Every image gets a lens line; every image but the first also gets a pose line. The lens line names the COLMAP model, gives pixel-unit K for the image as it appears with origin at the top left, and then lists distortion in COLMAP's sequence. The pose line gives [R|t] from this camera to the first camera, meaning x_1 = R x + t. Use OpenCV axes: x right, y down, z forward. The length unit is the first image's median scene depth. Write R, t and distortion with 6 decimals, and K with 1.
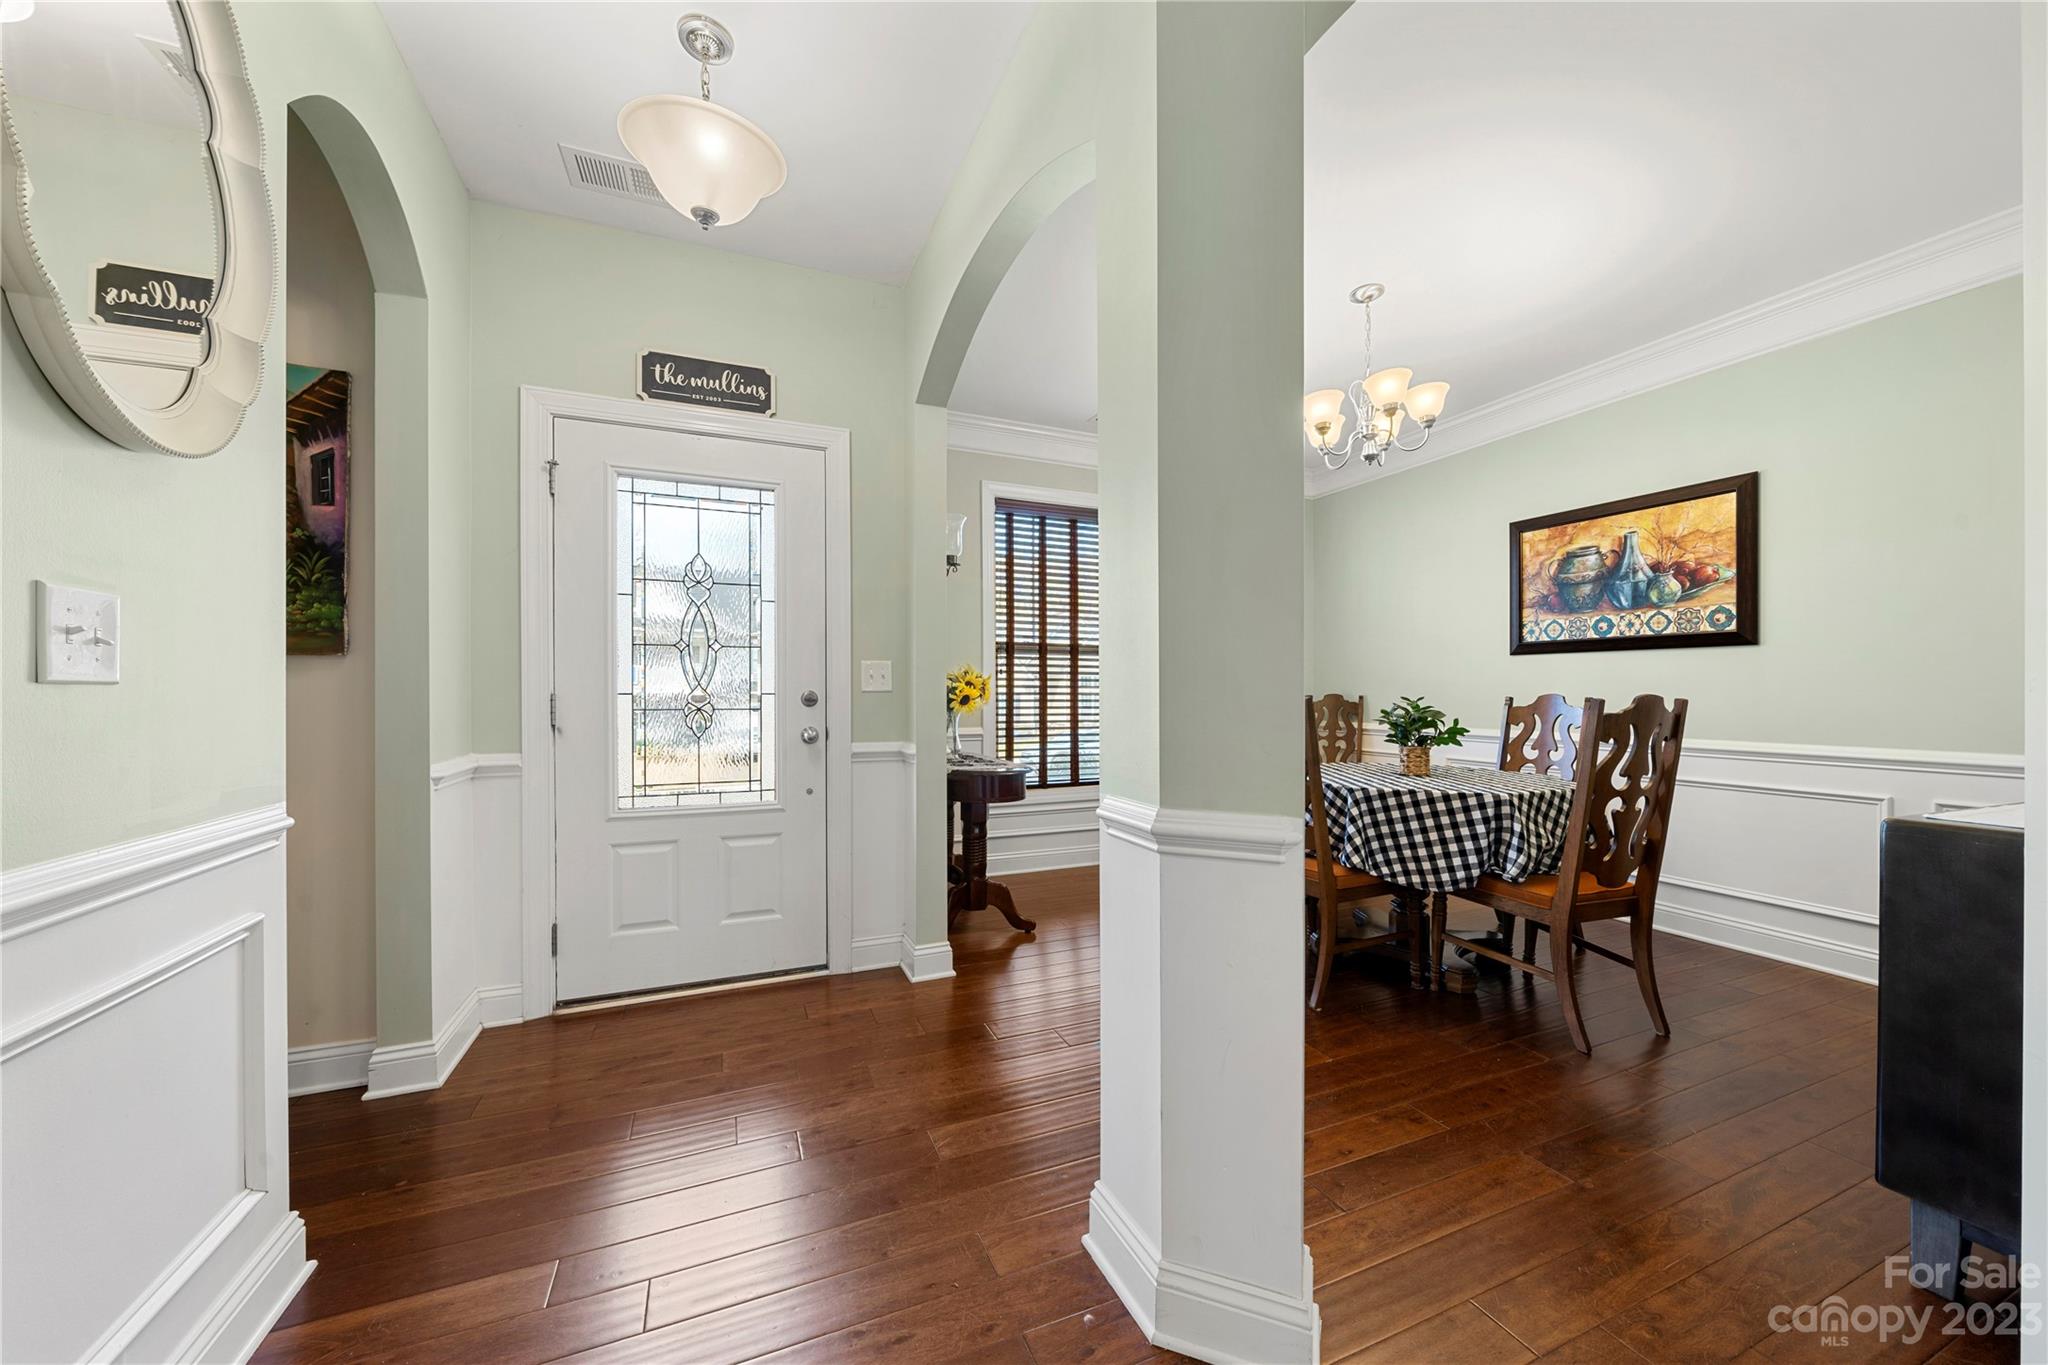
lens RADIAL K [[694.2, 0, 1009.5], [0, 694.2, 689.8], [0, 0, 1]] dist [-0.001802, -0.000080]
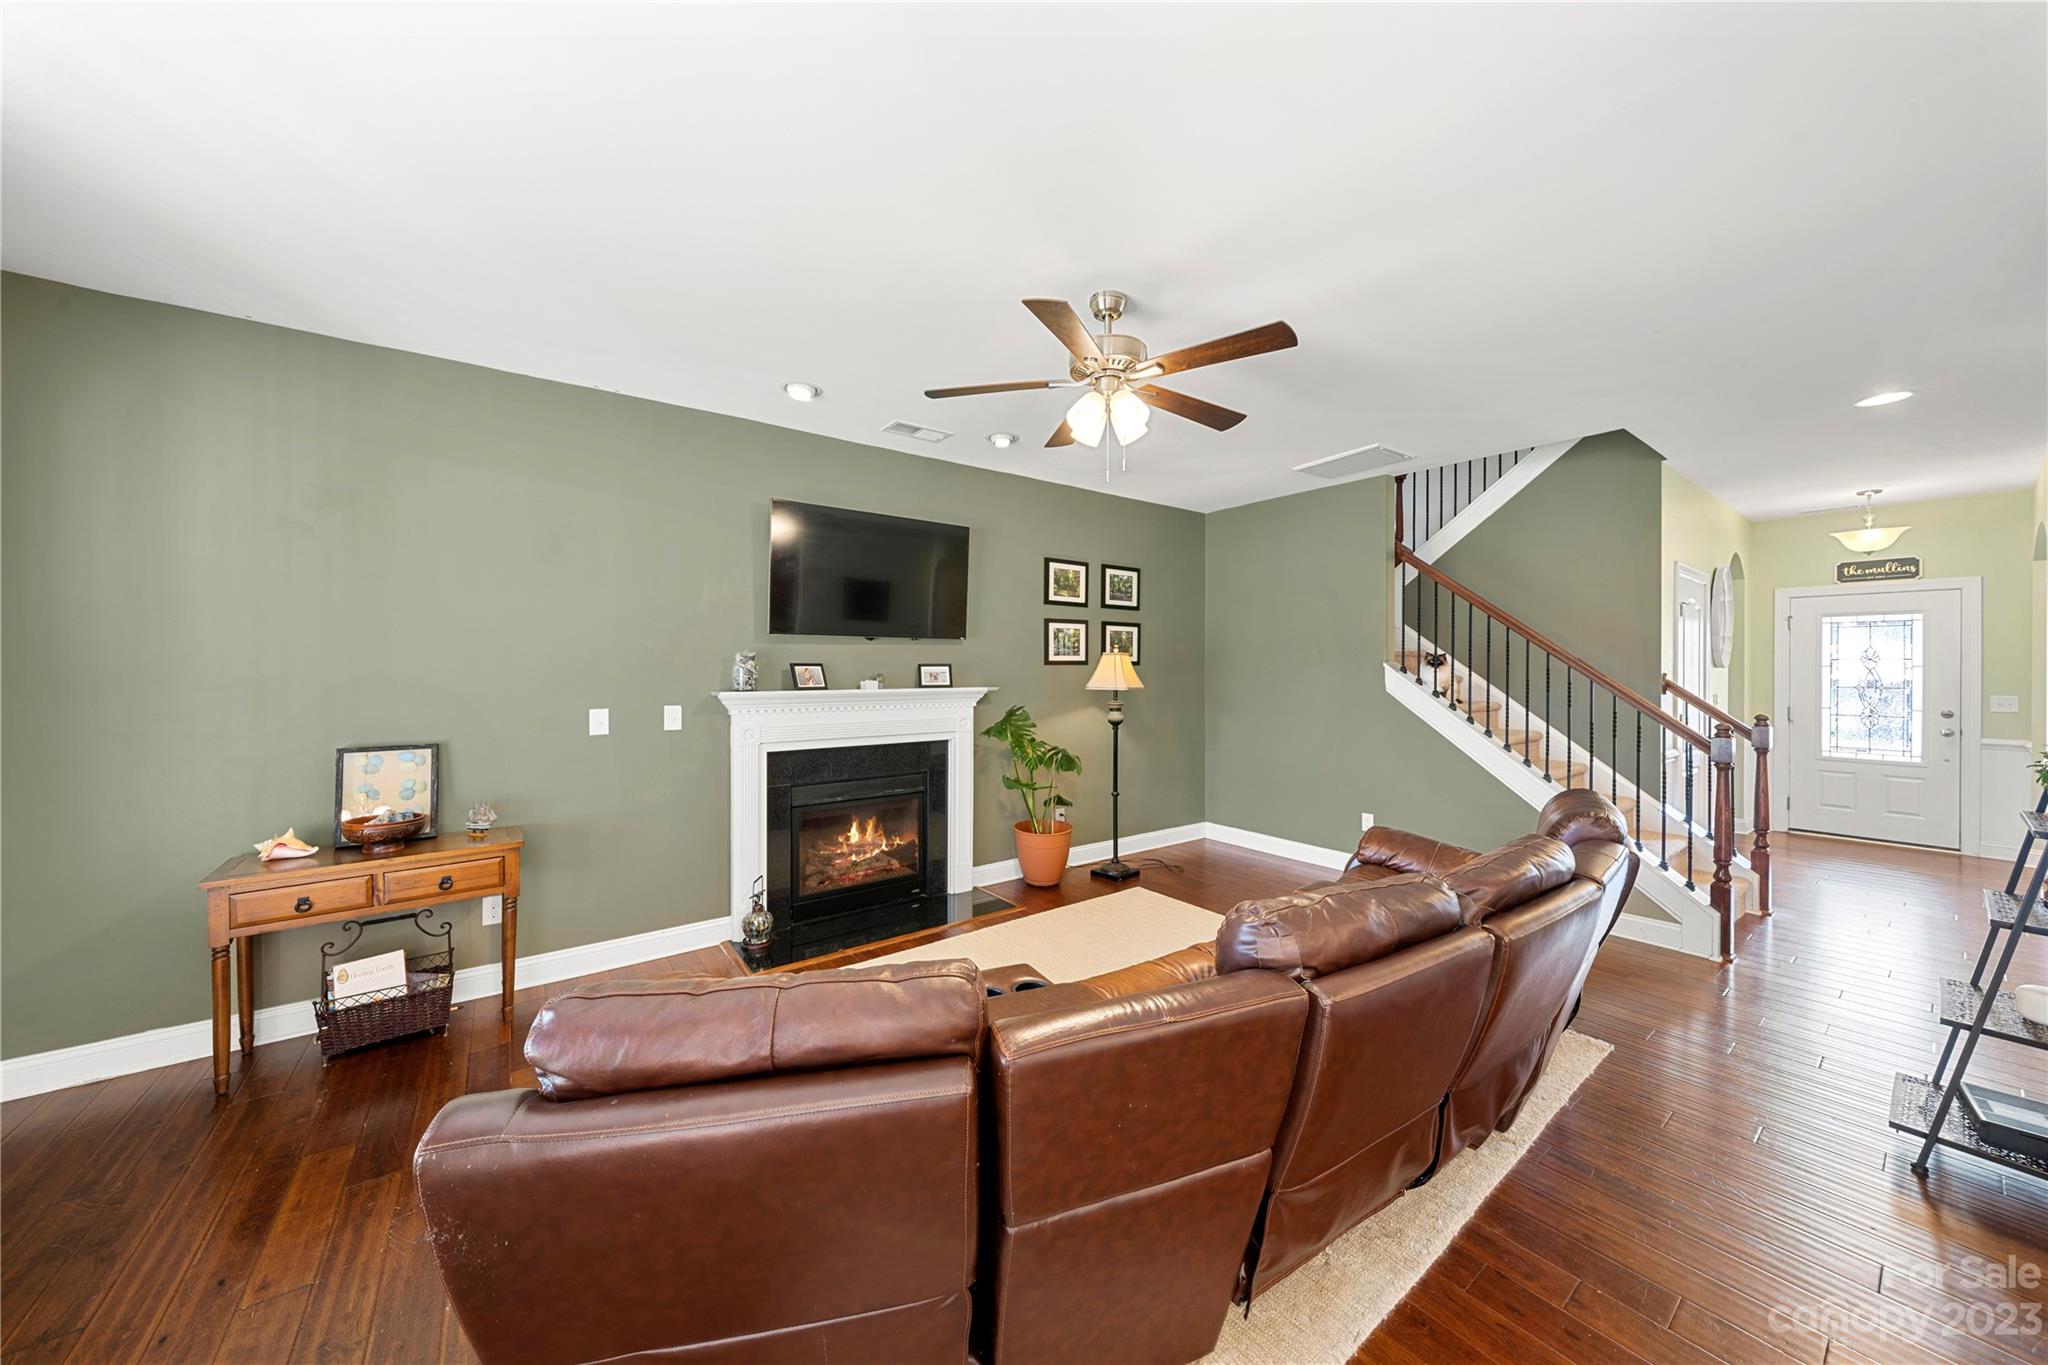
lens RADIAL K [[694.2, 0, 1039.3], [0, 694.2, 674.2], [0, 0, 1]] dist [-0.001802, -0.000080]
pose [[0.267721, 0.008363, -0.963460, 0.561458], [0.005682, 0.999931, 0.010258, -0.082728], [0.963480, -0.008220, 0.267655, -1.241706]]
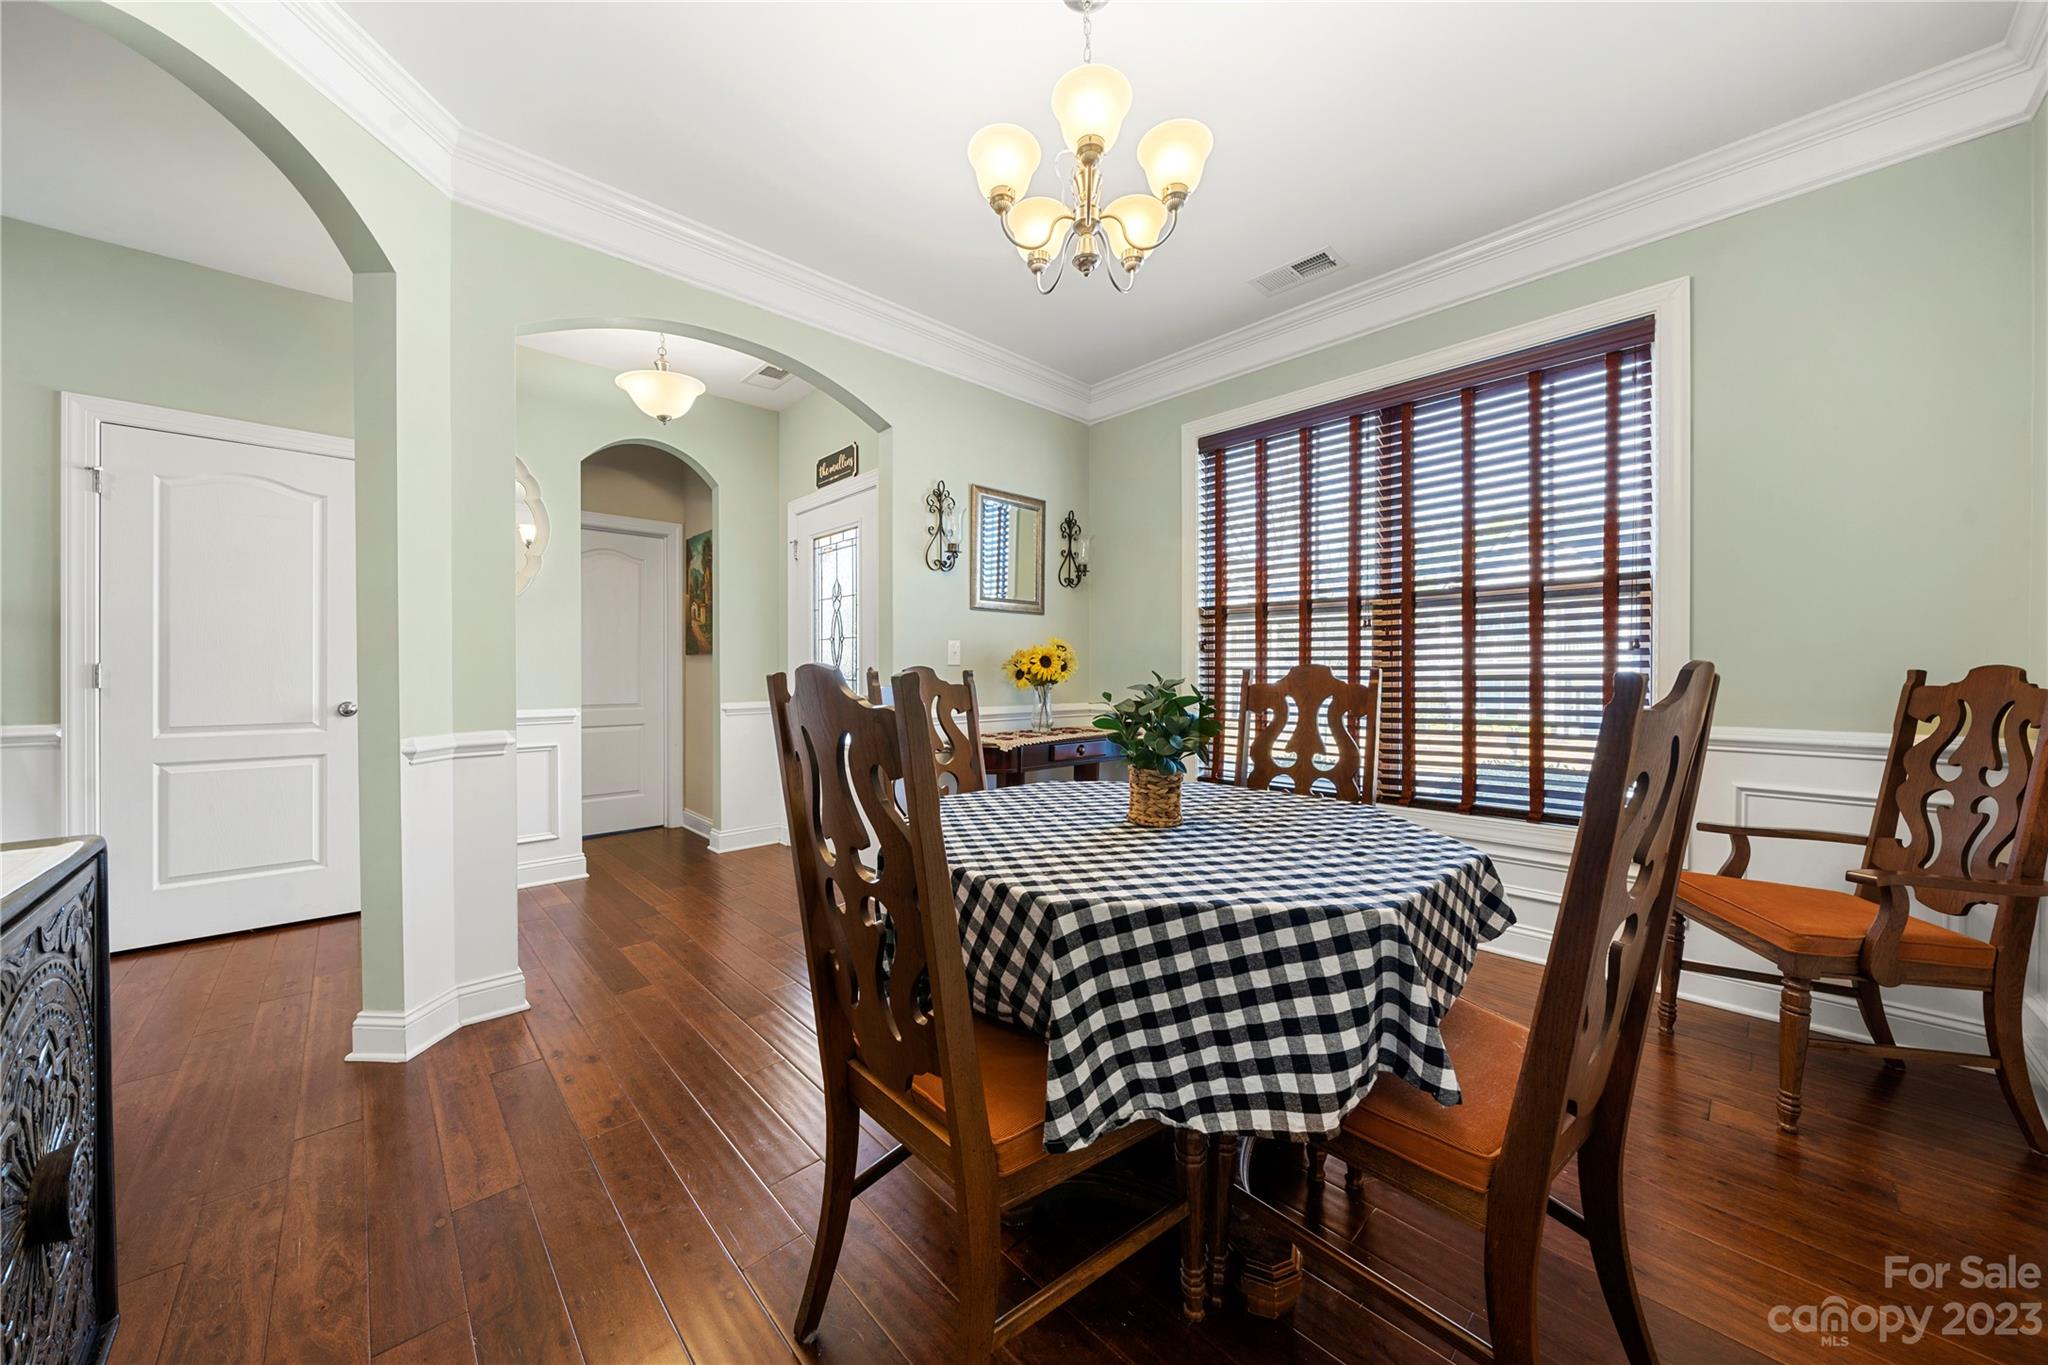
lens RADIAL K [[694.2, 0, 1031.5], [0, 694.2, 669.4], [0, 0, 1]] dist [-0.001802, -0.000080]
pose [[0.384470, 0.002927, -0.923133, 0.653763], [0.010500, 0.999916, 0.007543, -0.001024], [0.923078, -0.012593, 0.384407, 0.456282]]
